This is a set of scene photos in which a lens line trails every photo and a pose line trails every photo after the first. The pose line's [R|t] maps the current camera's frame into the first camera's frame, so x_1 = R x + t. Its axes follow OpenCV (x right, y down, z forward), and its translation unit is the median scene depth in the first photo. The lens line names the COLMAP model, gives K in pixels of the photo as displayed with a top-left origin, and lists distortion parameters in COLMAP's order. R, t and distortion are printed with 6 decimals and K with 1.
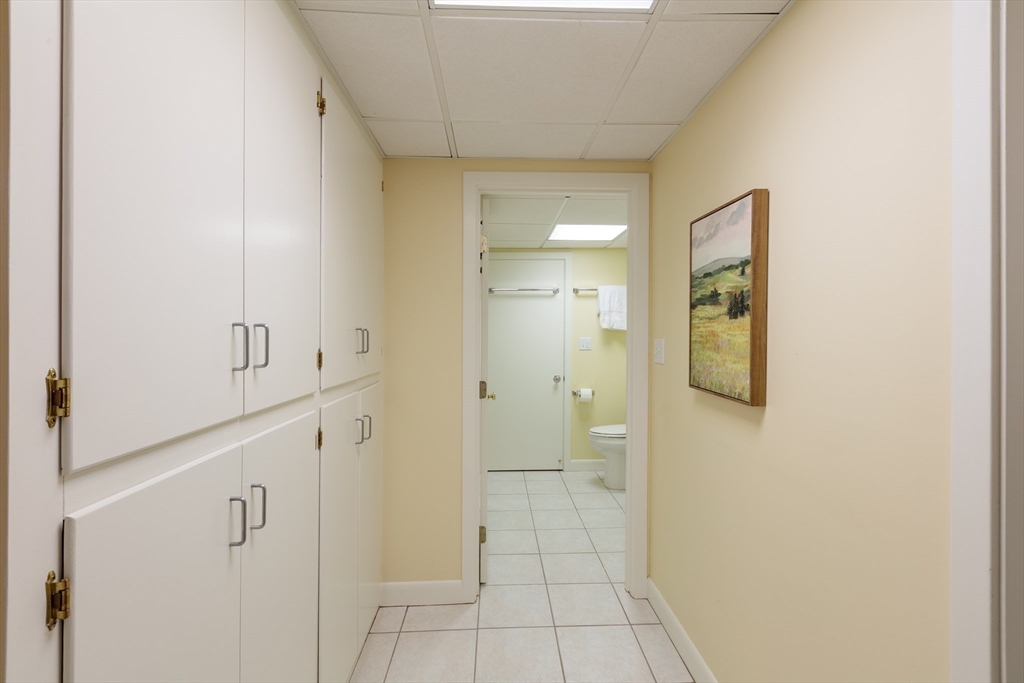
lens RADIAL K [[448.6, 0, 513.4], [0, 448.6, 338.8], [0, 0, 1]] dist [-0.010725, 0.000044]
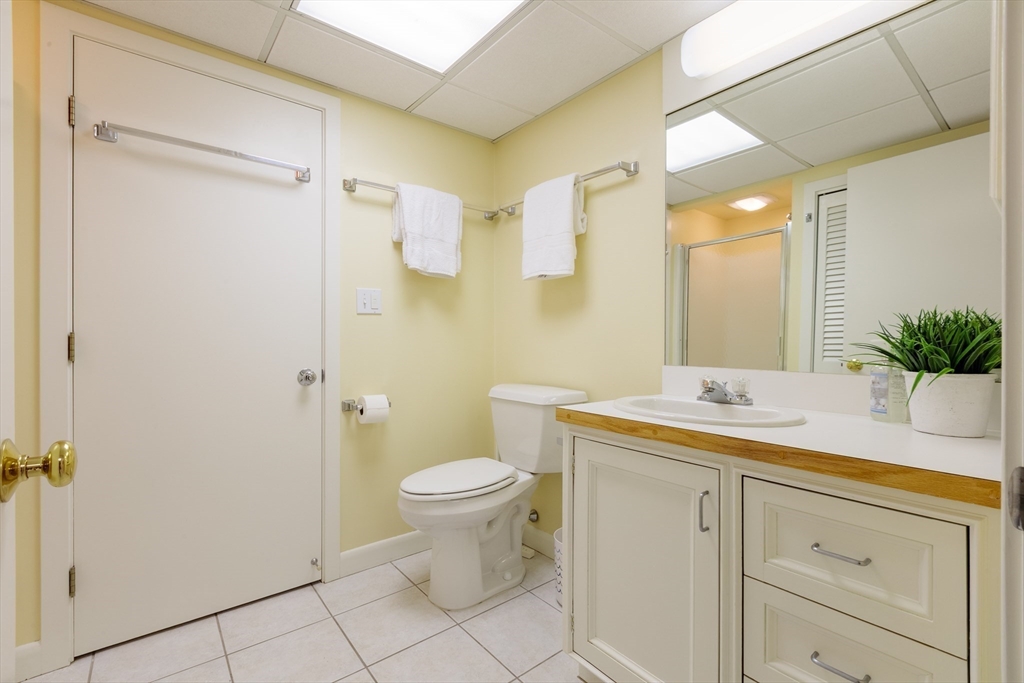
lens RADIAL K [[448.6, 0, 516.1], [0, 448.6, 345.6], [0, 0, 1]] dist [-0.010725, 0.000044]
pose [[0.793422, -0.004951, 0.608651, -0.005914], [-0.000348, 0.999963, 0.008589, 0.054776], [-0.608671, -0.007027, 0.793391, 0.531676]]
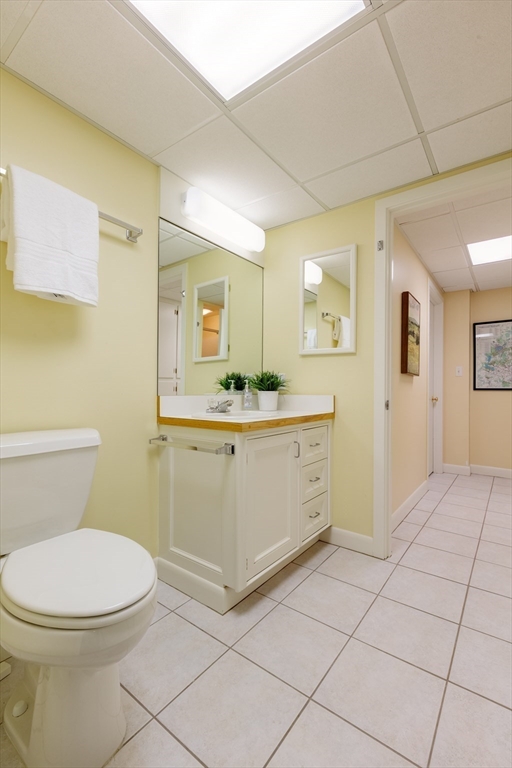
lens RADIAL K [[336.5, 0, 251.0], [0, 336.5, 385.5], [0, 0, 1]] dist [-0.010725, 0.000044]
pose [[-0.770508, -0.002855, 0.637424, -0.013107], [-0.008155, 0.999952, -0.005379, 0.064295], [-0.637378, -0.009343, -0.770495, 0.994582]]
